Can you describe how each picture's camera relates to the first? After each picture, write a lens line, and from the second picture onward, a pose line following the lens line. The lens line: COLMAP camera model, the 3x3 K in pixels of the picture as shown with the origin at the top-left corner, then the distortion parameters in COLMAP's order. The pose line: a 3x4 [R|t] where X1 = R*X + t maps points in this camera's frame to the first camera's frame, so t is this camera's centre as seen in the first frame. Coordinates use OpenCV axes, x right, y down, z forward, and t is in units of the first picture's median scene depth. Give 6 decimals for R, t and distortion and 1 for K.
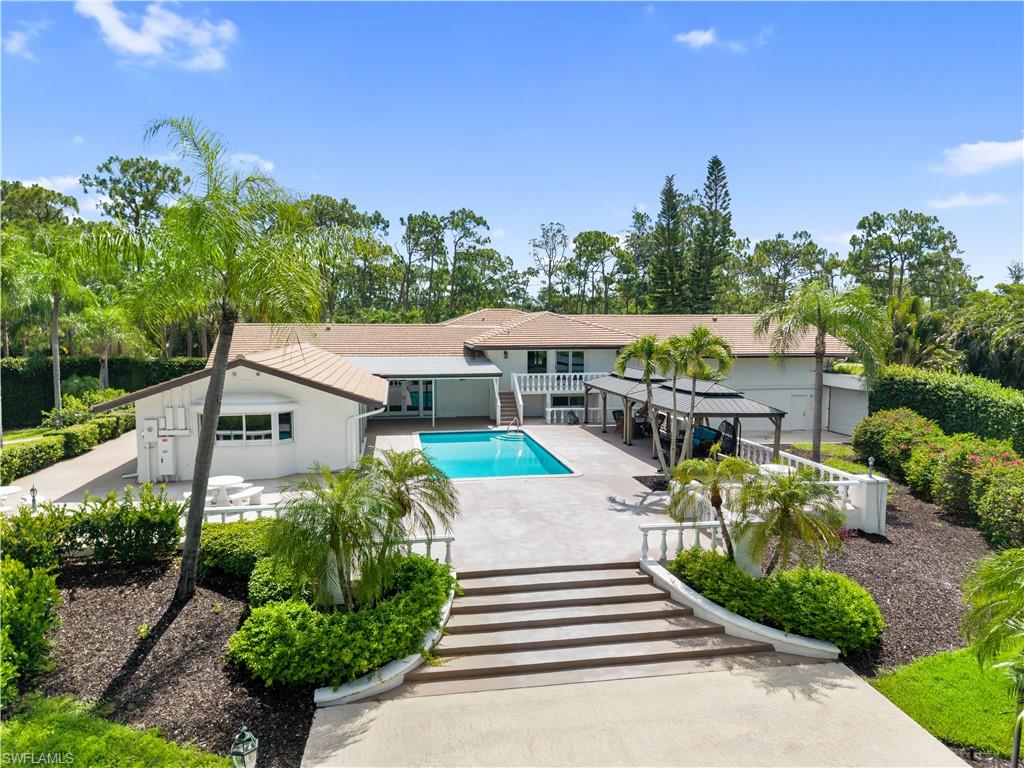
lens RADIAL K [[702.5, 0, 510.4], [0, 702.5, 401.1], [0, 0, 1]] dist [0.024617, -0.001370]
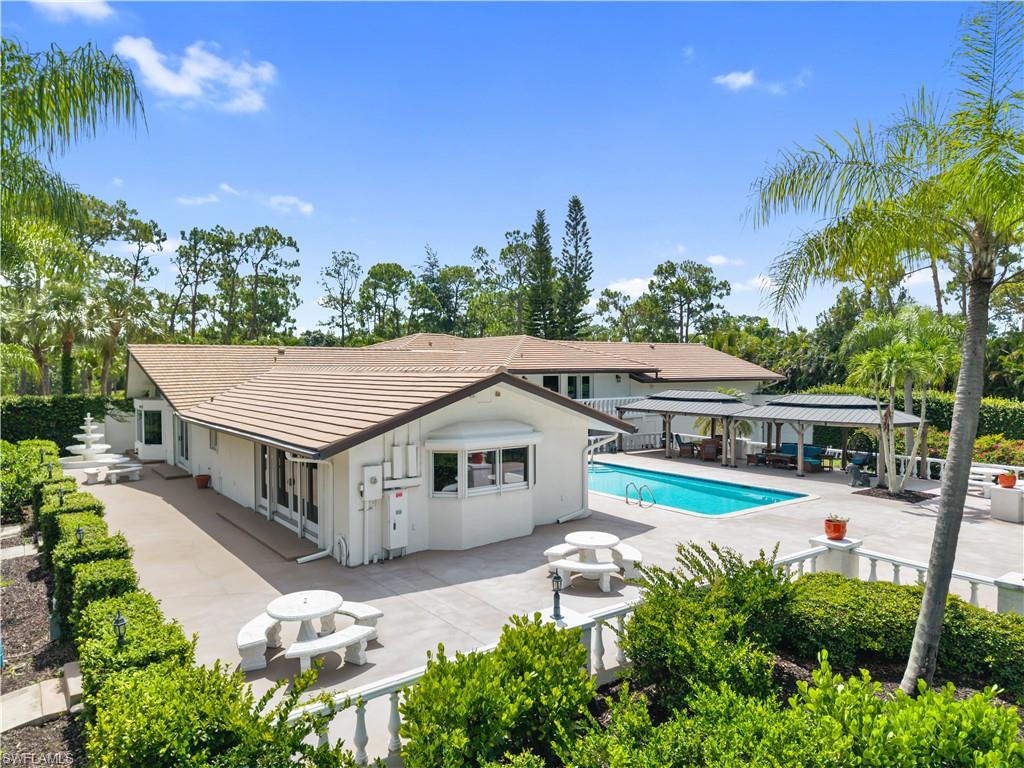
lens RADIAL K [[702.5, 0, 506.4], [0, 702.5, 367.9], [0, 0, 1]] dist [0.024617, -0.001370]
pose [[0.899676, 0.000798, 0.436557, -0.218049], [0.045105, 0.994477, -0.094772, 0.001131], [-0.434221, 0.104955, 0.894671, 0.110588]]
